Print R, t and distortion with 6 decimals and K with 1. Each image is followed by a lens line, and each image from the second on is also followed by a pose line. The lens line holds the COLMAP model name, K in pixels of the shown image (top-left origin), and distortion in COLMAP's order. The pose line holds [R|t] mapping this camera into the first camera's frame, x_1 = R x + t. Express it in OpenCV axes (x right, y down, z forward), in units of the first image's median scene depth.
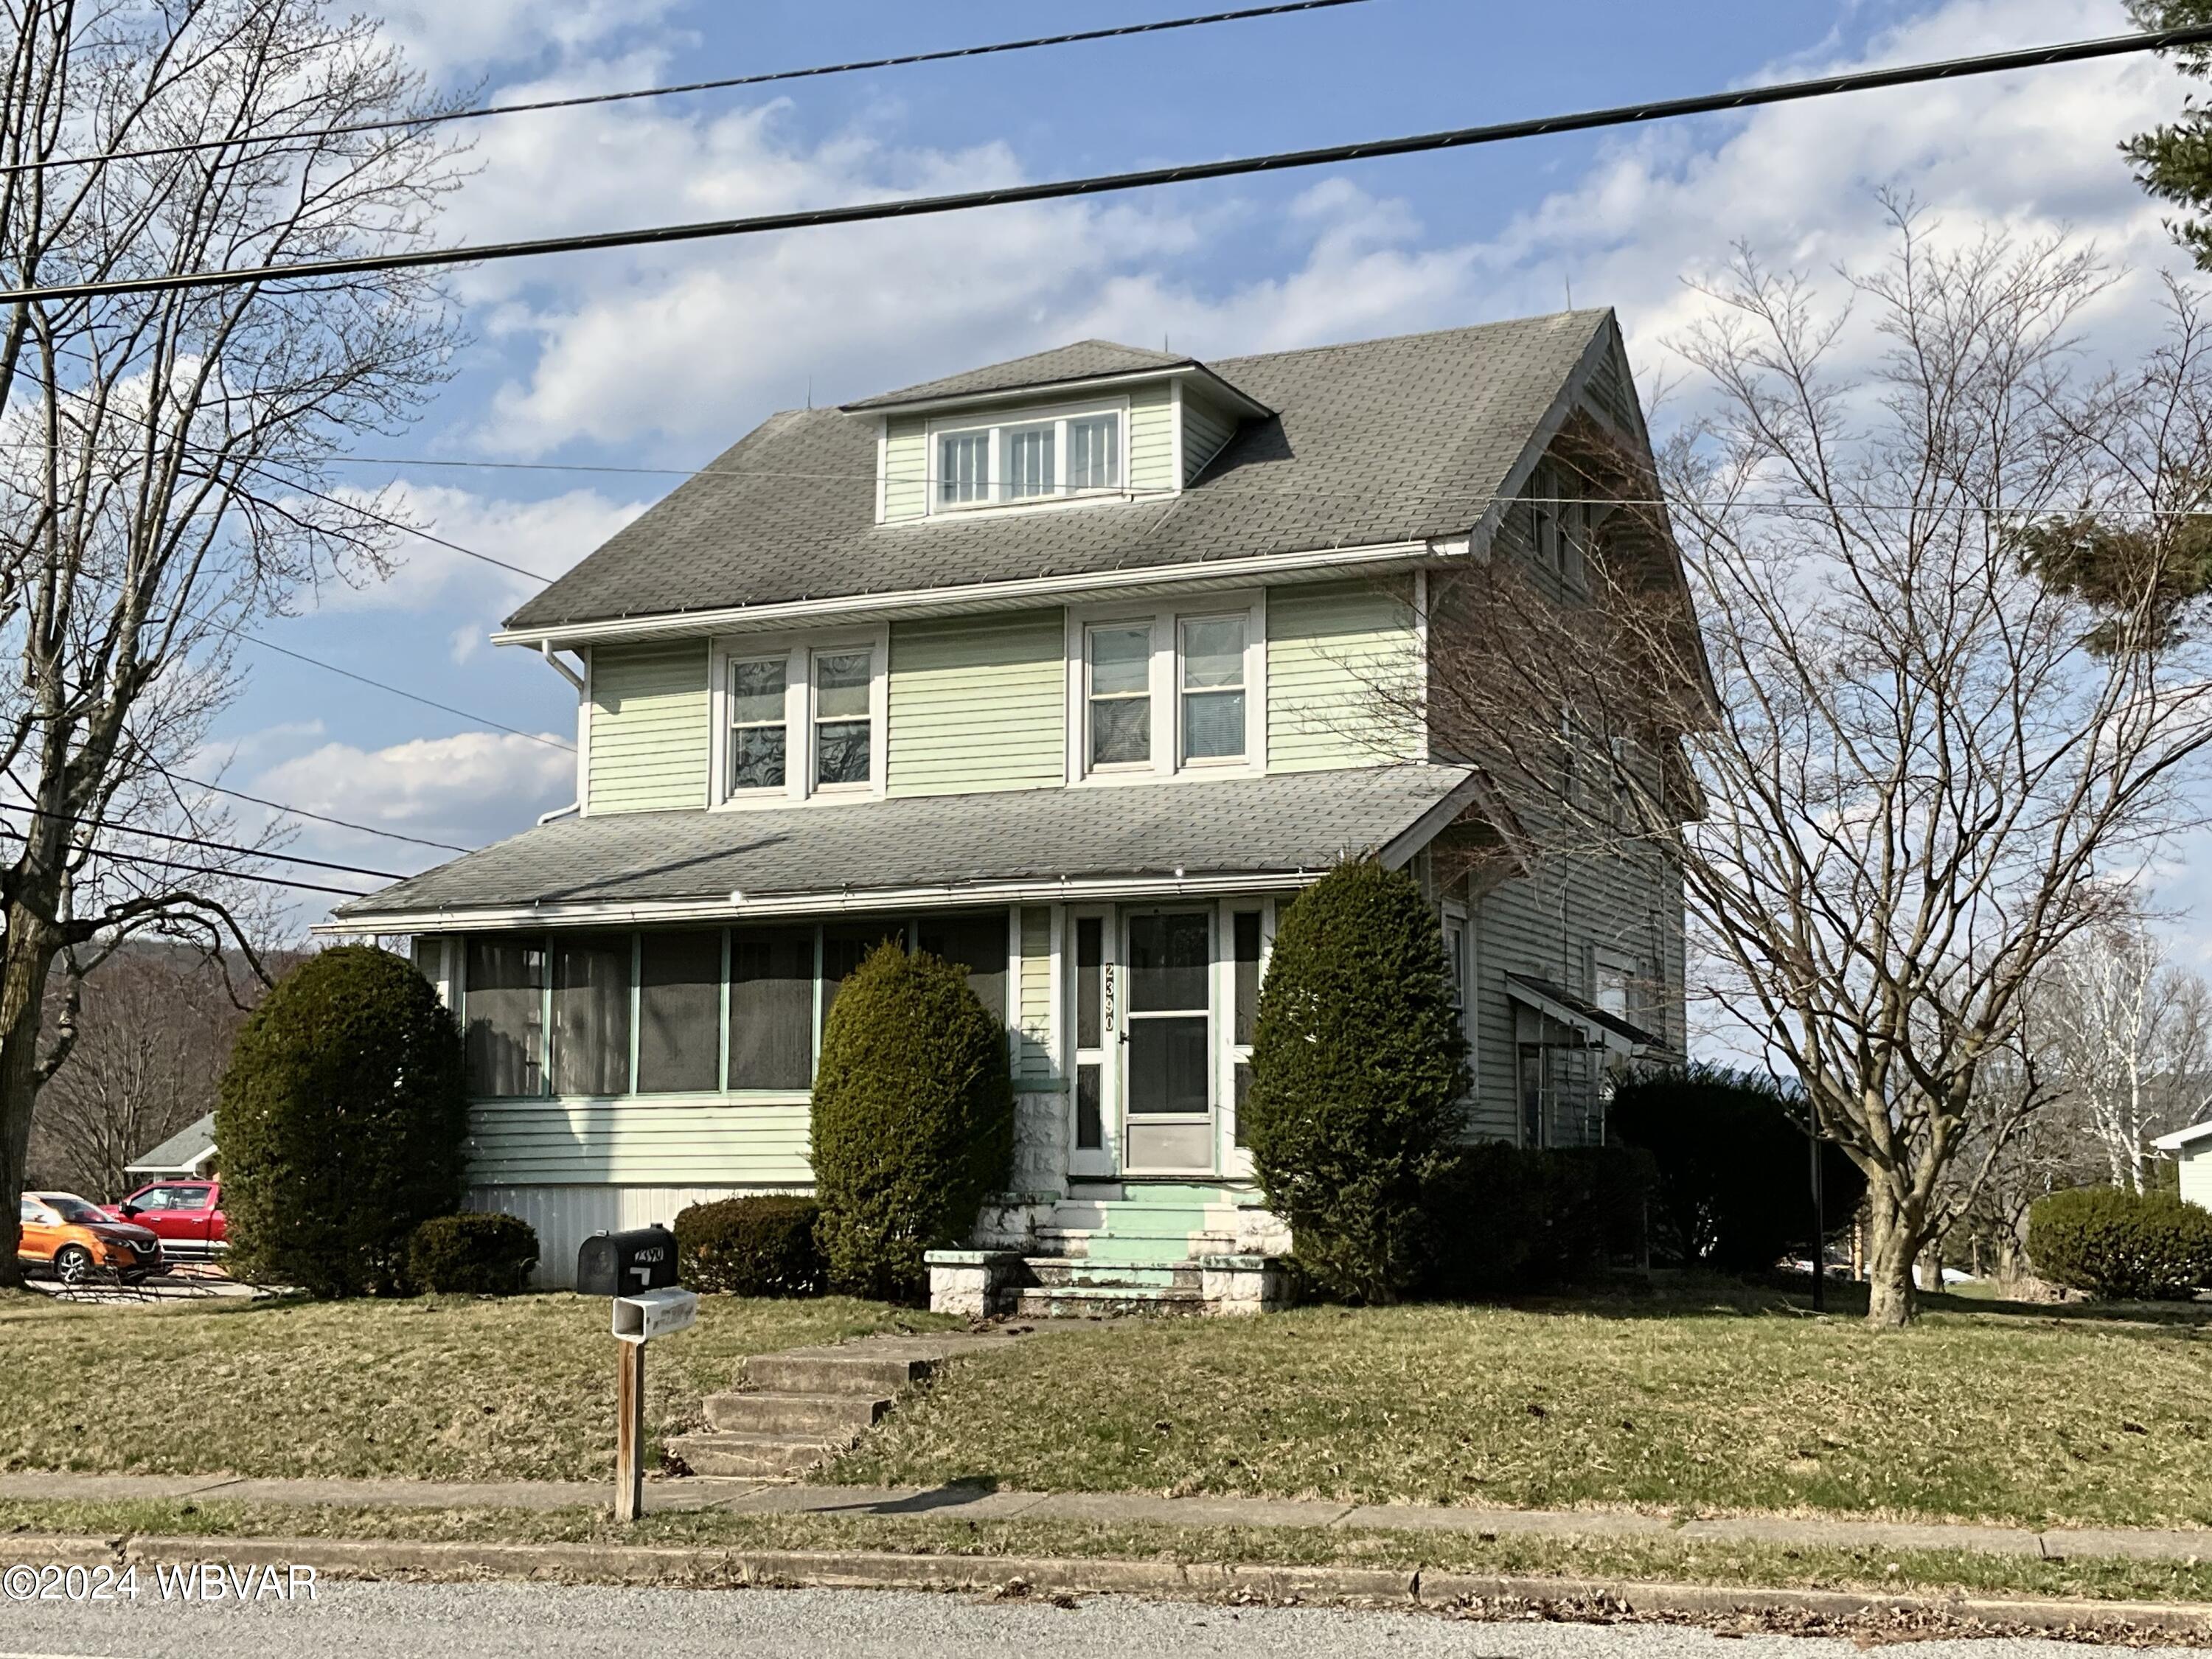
lens RADIAL K [[2840.4, 0, 1106.0], [0, 2840.4, 829.5], [0, 0, 1]] dist [0.130720, 0.004794]
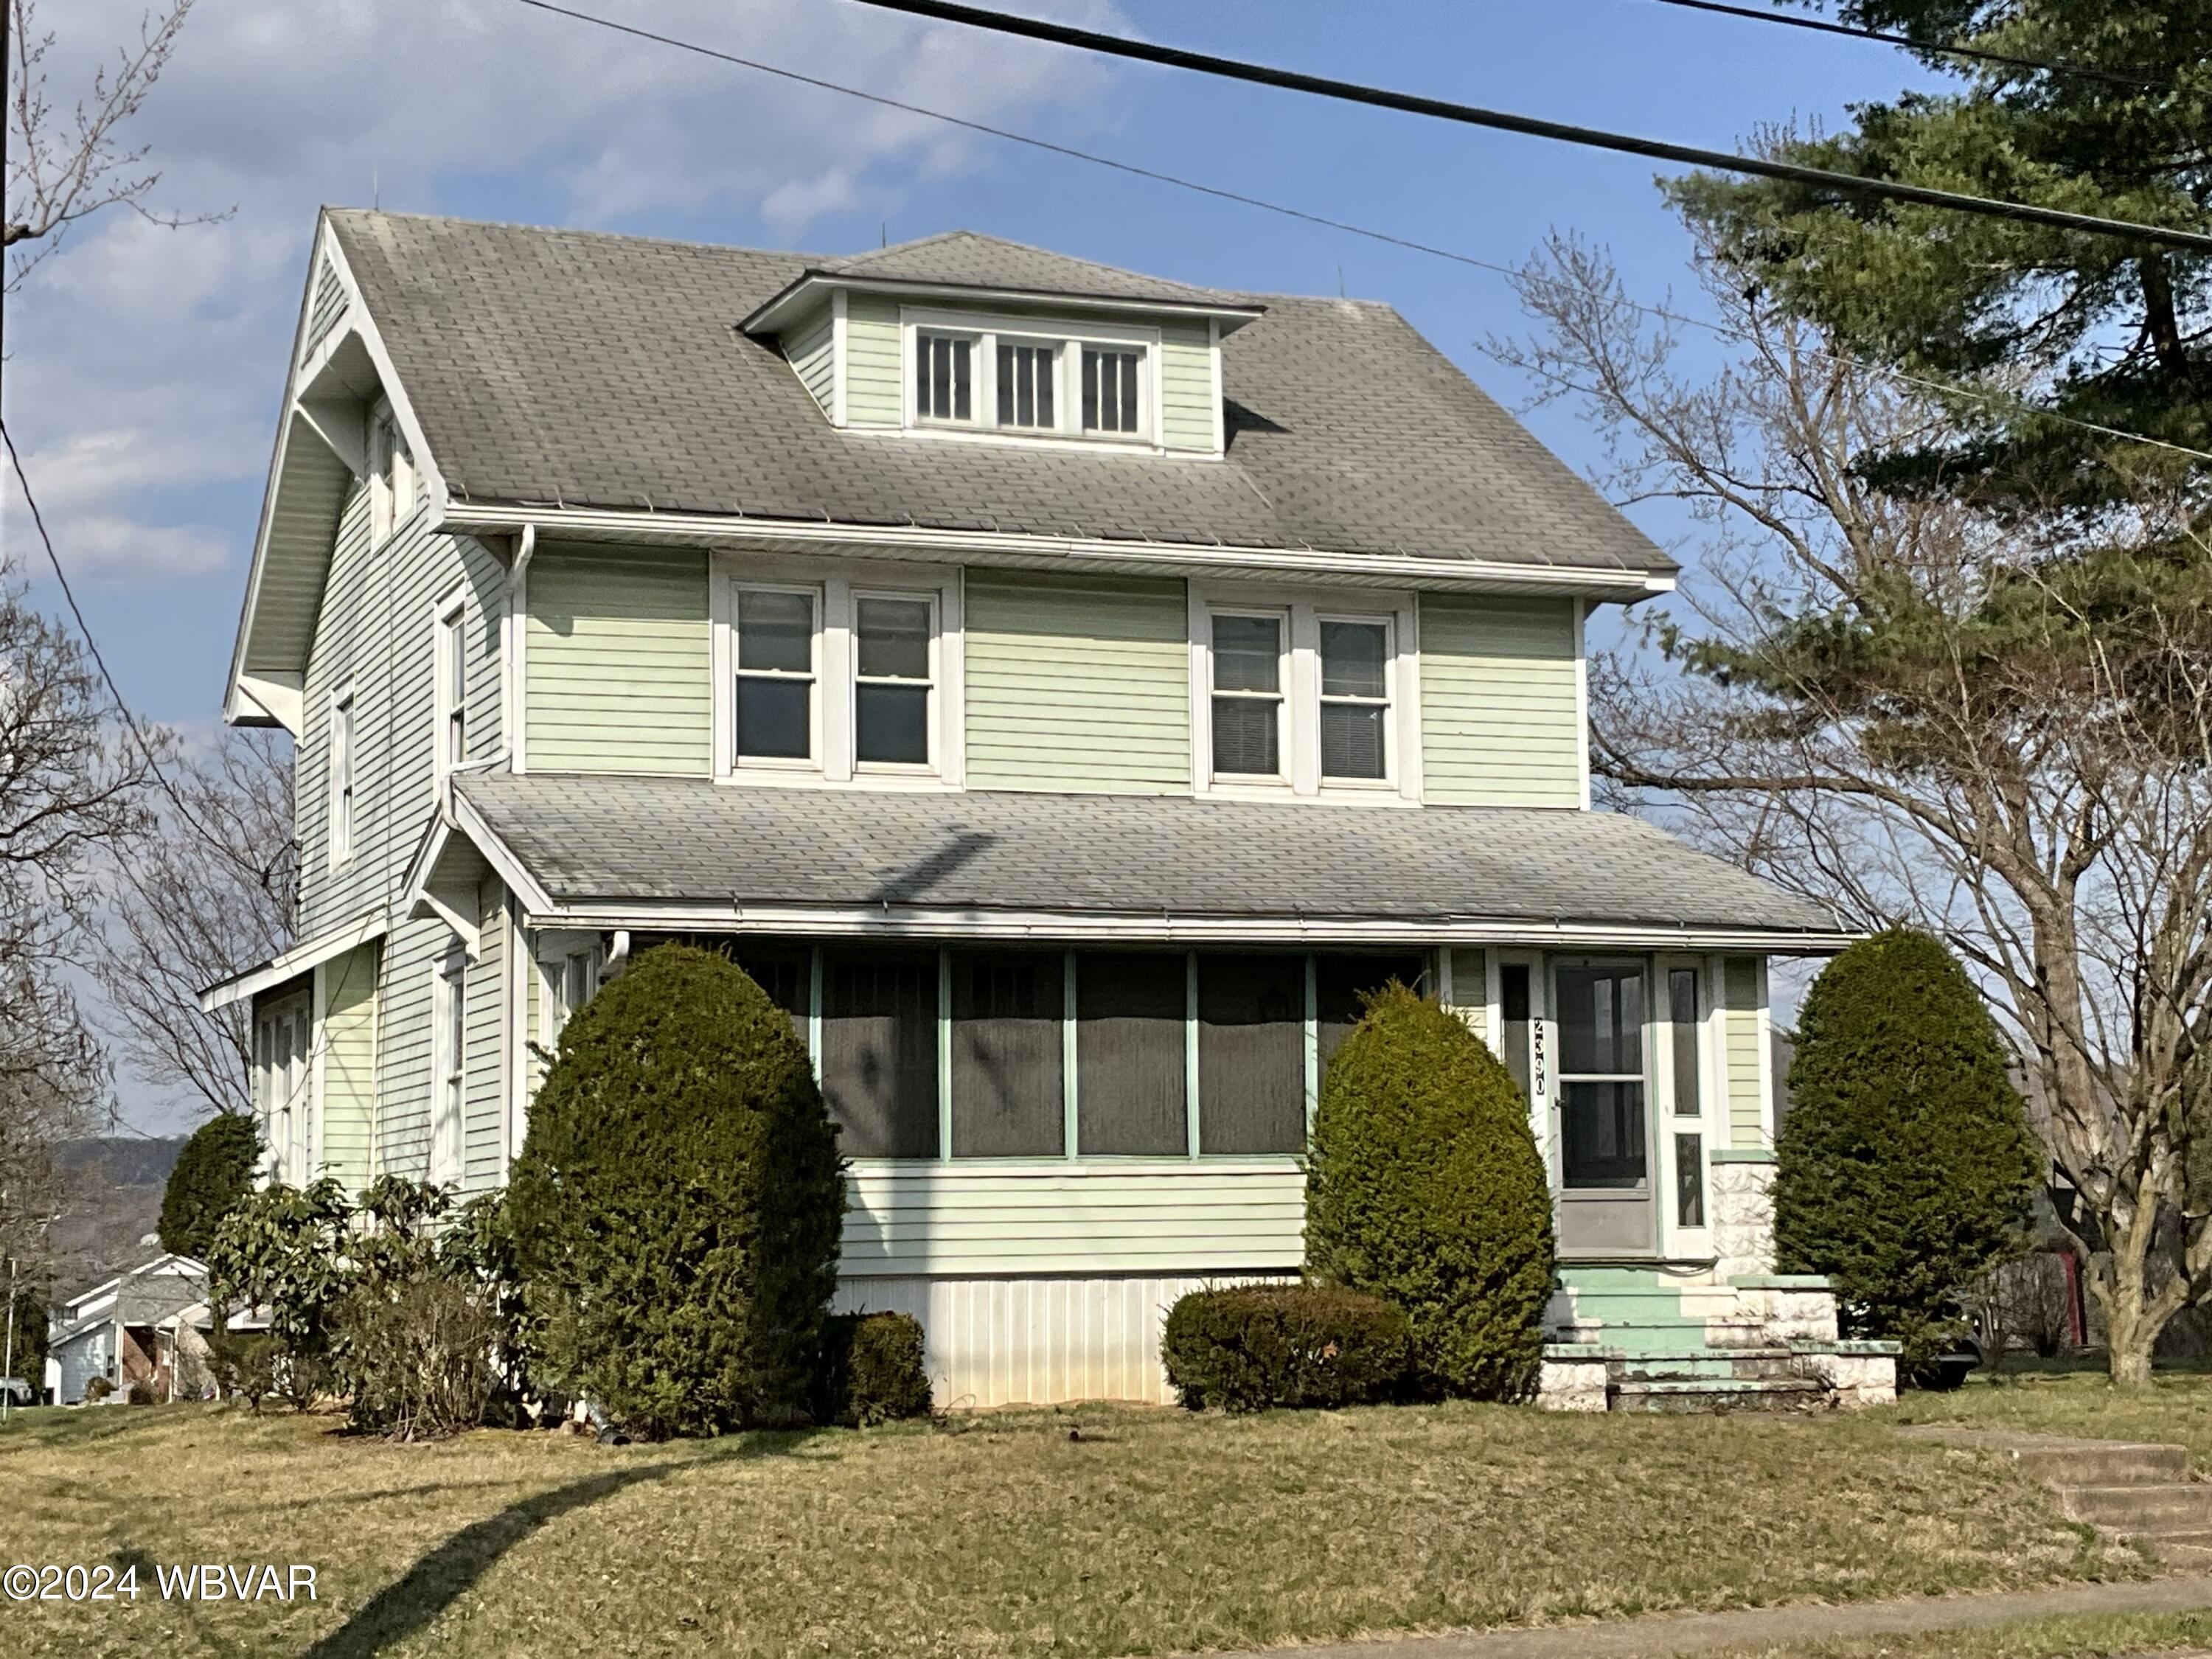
lens RADIAL K [[3756.7, 0, 1106.0], [0, 3756.7, 829.5], [0, 0, 1]] dist [-0.004204, 1.149813]
pose [[0.701134, 0.073264, 0.709255, -0.910966], [-0.073321, 0.996842, -0.030489, 0.033772], [-0.709249, -0.030626, 0.704292, 0.273356]]
